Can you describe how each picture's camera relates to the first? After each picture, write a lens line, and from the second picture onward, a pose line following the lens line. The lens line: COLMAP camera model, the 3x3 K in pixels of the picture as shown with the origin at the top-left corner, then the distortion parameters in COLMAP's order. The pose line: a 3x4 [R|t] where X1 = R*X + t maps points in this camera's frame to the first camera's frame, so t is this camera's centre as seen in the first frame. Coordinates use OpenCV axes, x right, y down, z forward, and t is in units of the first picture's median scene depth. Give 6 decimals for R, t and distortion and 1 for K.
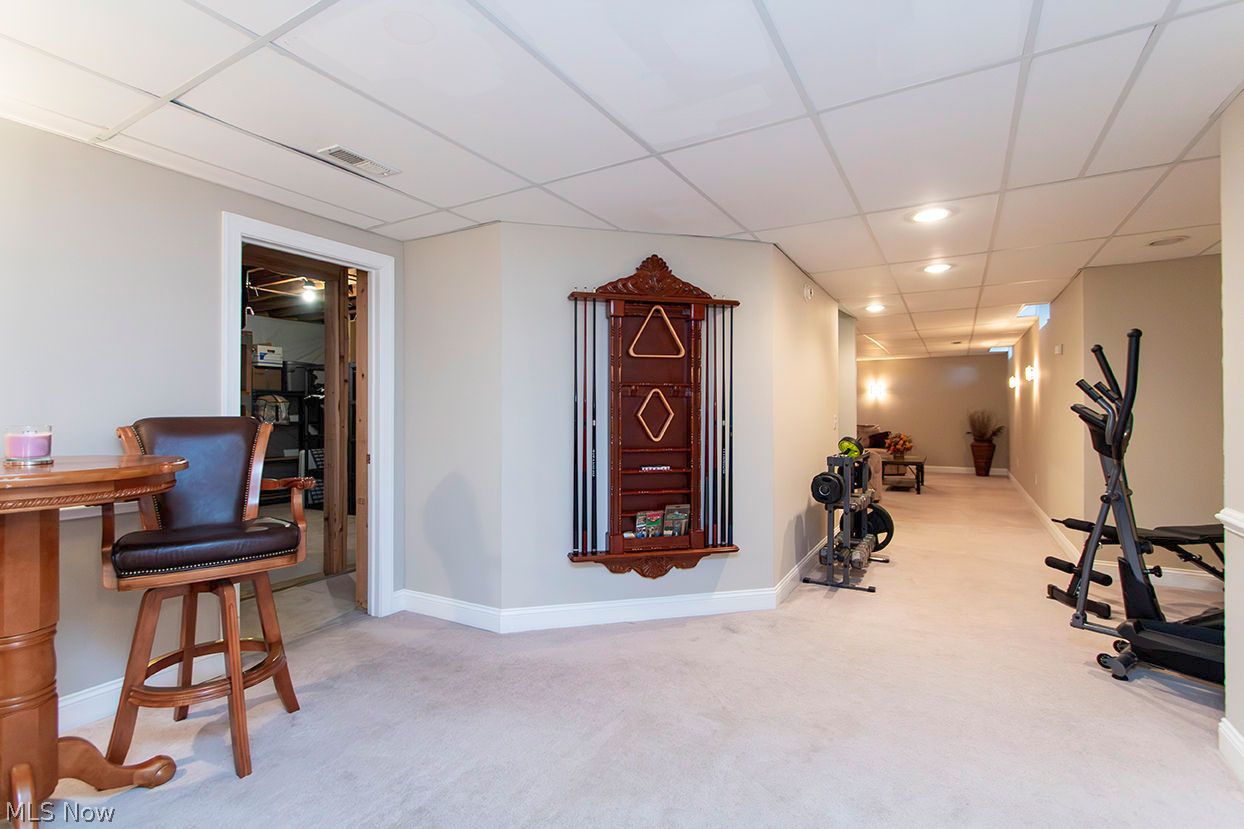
lens RADIAL K [[580.1, 0, 624.6], [0, 580.1, 407.8], [0, 0, 1]] dist [-0.004007, -0.003238]
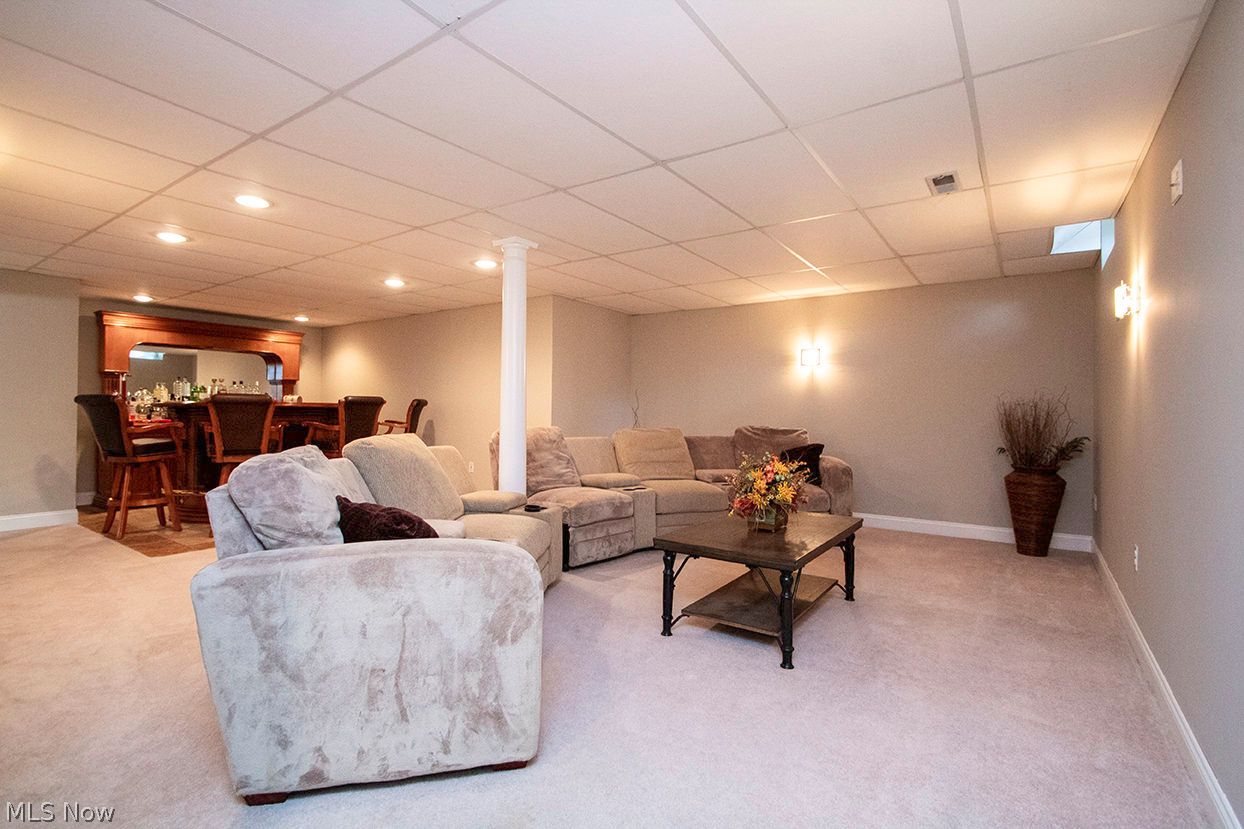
lens RADIAL K [[580.1, 0, 624.3], [0, 580.1, 414.2], [0, 0, 1]] dist [-0.004007, -0.003238]
pose [[0.996321, 0.006182, -0.085480, 0.356944], [-0.005619, 0.999961, 0.006820, 0.015398], [0.085519, -0.006315, 0.996317, 0.554911]]
